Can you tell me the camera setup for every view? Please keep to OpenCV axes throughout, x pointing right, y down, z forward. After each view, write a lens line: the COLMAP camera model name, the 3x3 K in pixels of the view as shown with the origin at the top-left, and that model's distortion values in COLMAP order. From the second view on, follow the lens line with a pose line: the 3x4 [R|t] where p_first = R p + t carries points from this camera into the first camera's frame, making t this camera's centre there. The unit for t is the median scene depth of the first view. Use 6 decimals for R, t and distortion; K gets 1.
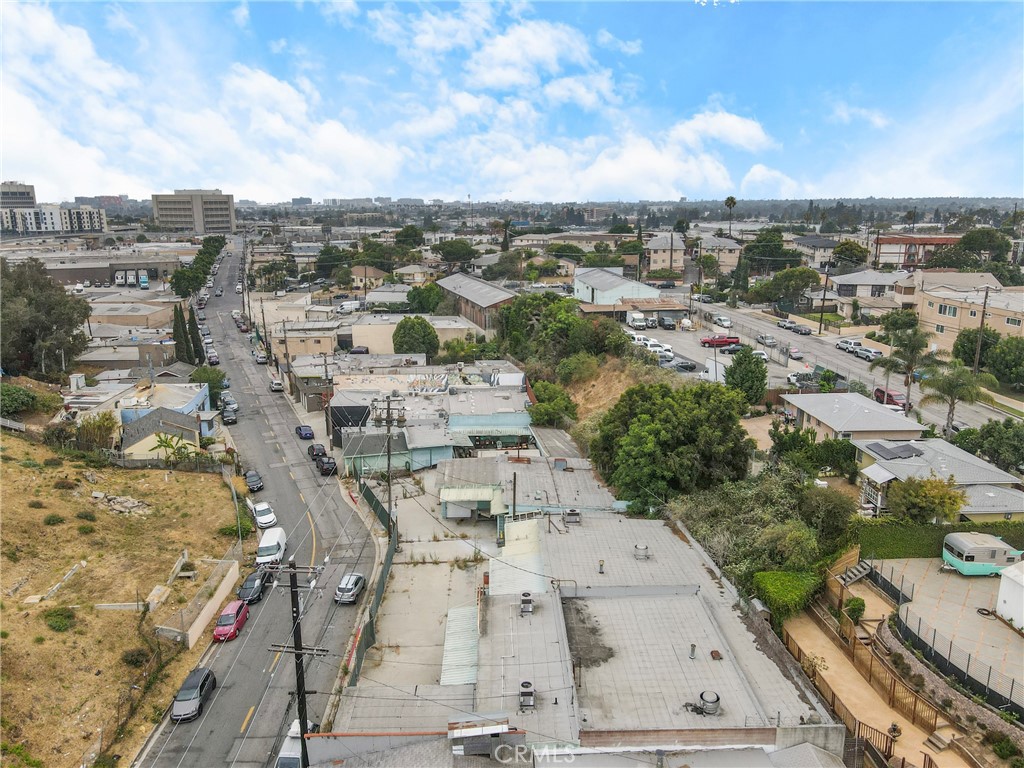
lens RADIAL K [[752.5, 0, 509.1], [0, 752.5, 381.5], [0, 0, 1]] dist [-0.003793, 0.031012]
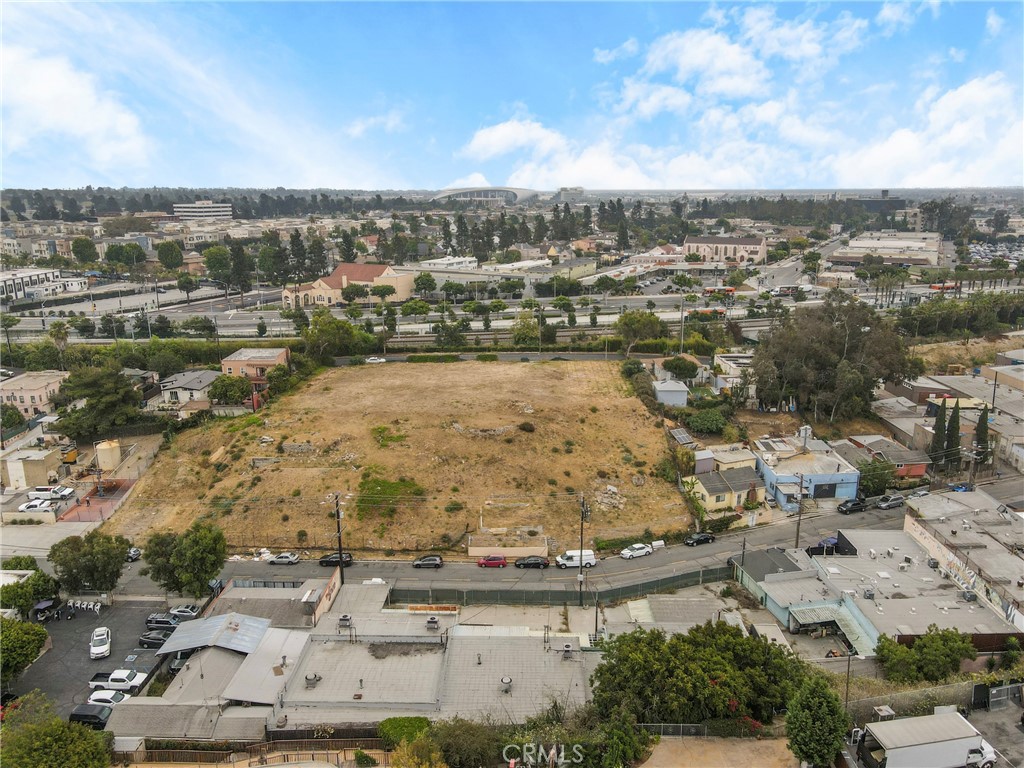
lens RADIAL K [[752.5, 0, 509.1], [0, 752.5, 381.5], [0, 0, 1]] dist [-0.003793, 0.031012]
pose [[-0.046179, 0.254259, -0.966033, 0.989338], [-0.229779, 0.938429, 0.257978, -0.440344], [0.972147, 0.233888, 0.015088, 0.707788]]
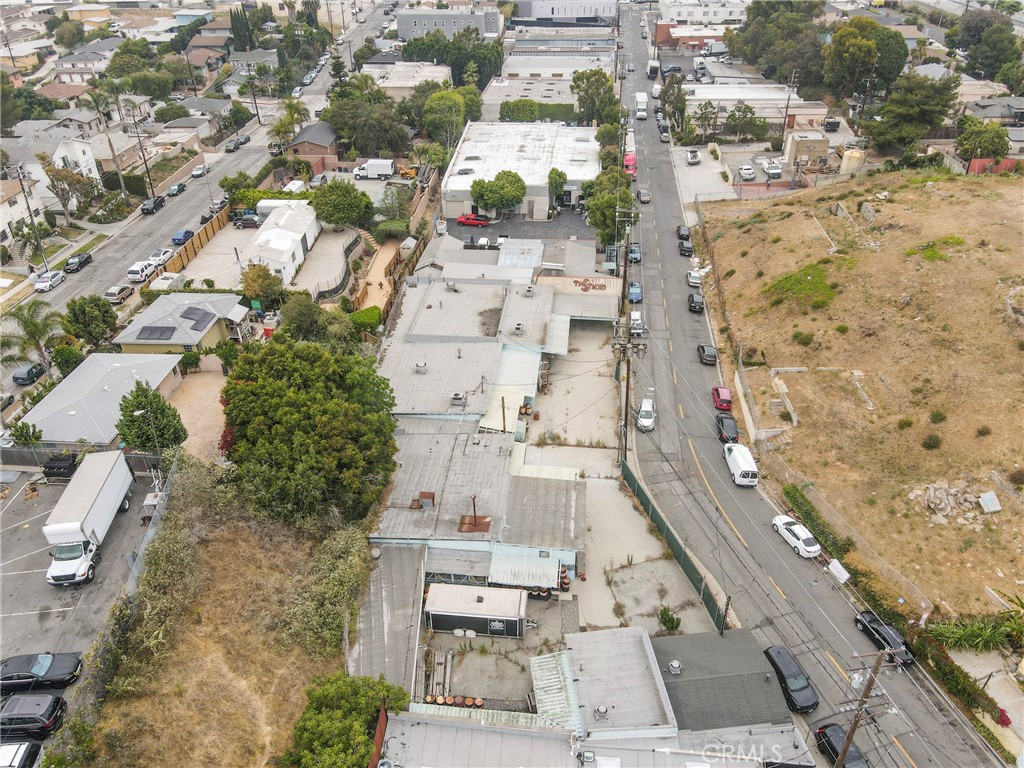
lens RADIAL K [[752.5, 0, 509.1], [0, 752.5, 381.5], [0, 0, 1]] dist [-0.003793, 0.031012]
pose [[-0.991498, -0.051491, 0.119498, -0.110181], [0.051667, 0.687070, 0.724752, -0.573375], [-0.119422, 0.724764, -0.678568, 1.538079]]
